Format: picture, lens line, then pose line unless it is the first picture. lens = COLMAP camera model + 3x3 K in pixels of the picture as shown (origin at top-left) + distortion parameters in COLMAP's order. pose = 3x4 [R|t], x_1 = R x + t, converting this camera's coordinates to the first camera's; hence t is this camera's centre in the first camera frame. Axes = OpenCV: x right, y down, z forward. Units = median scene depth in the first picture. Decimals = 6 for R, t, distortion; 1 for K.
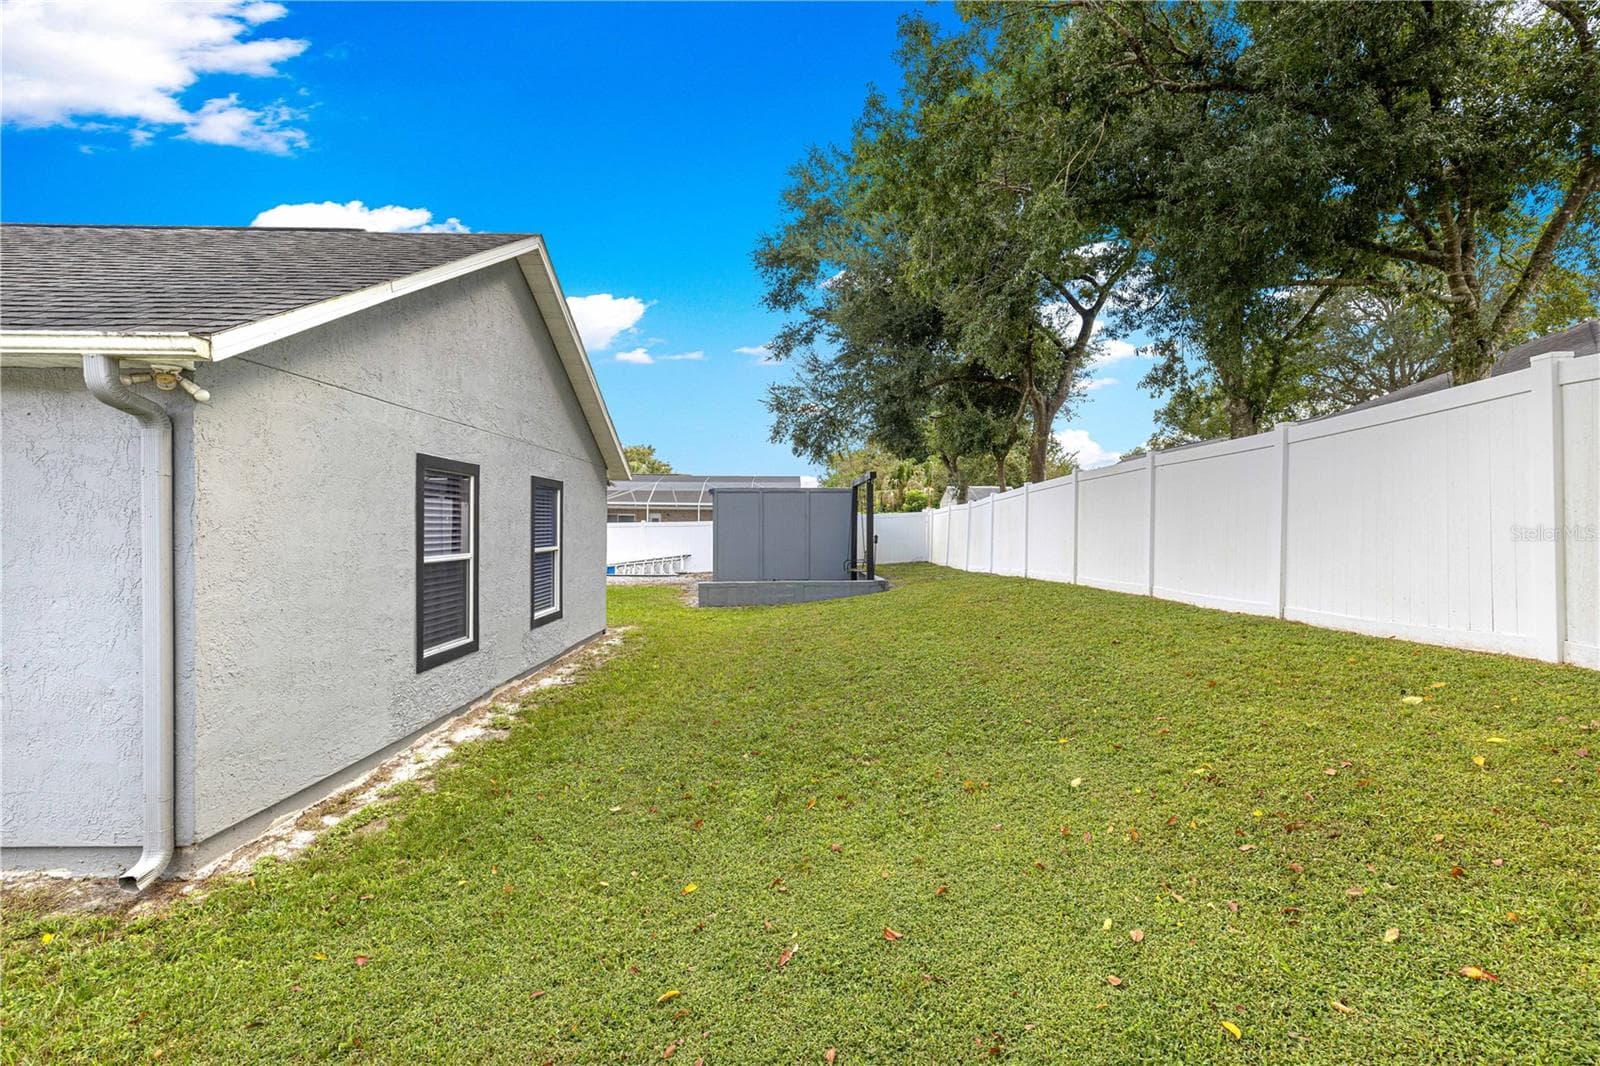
lens RADIAL K [[729.3, 0, 800.8], [0, 729.3, 516.0], [0, 0, 1]] dist [-0.001549, -0.000523]
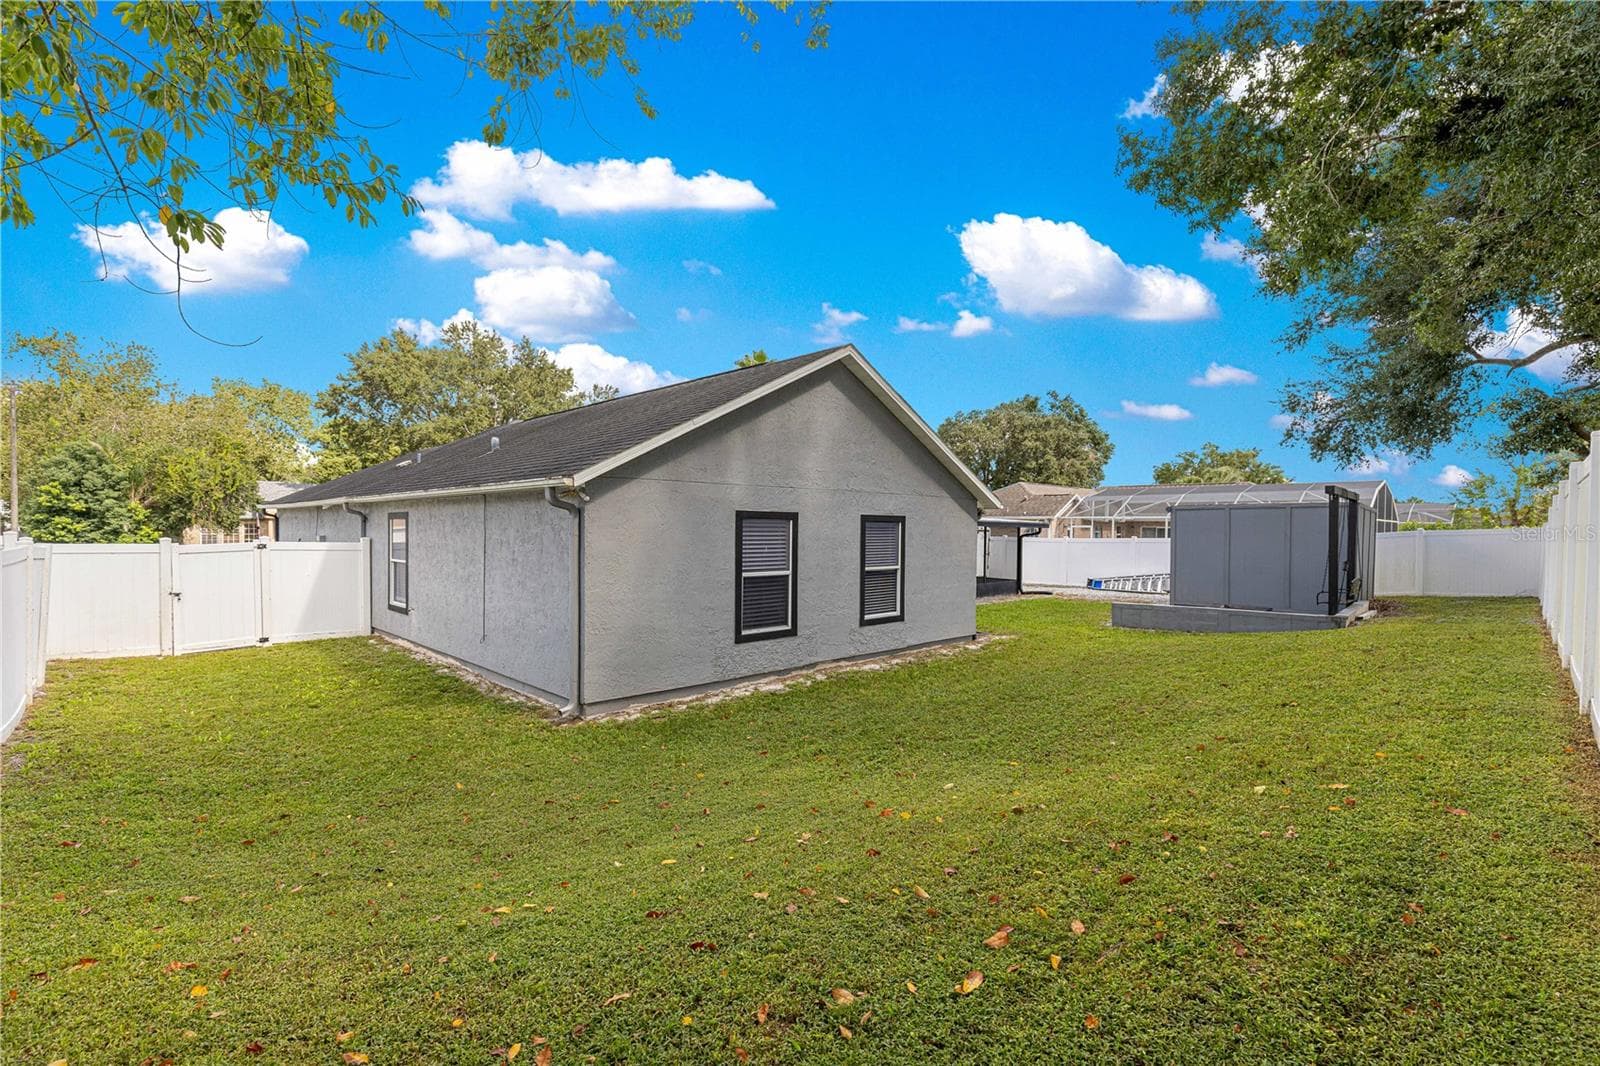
lens RADIAL K [[719.0, 0, 820.9], [0, 719.0, 537.1], [0, 0, 1]] dist [0.002024, 0.000073]
pose [[0.731252, 0.026726, -0.681583, 0.705191], [-0.008237, 0.999505, 0.030355, -0.075309], [0.682057, -0.016583, 0.731111, -0.053247]]
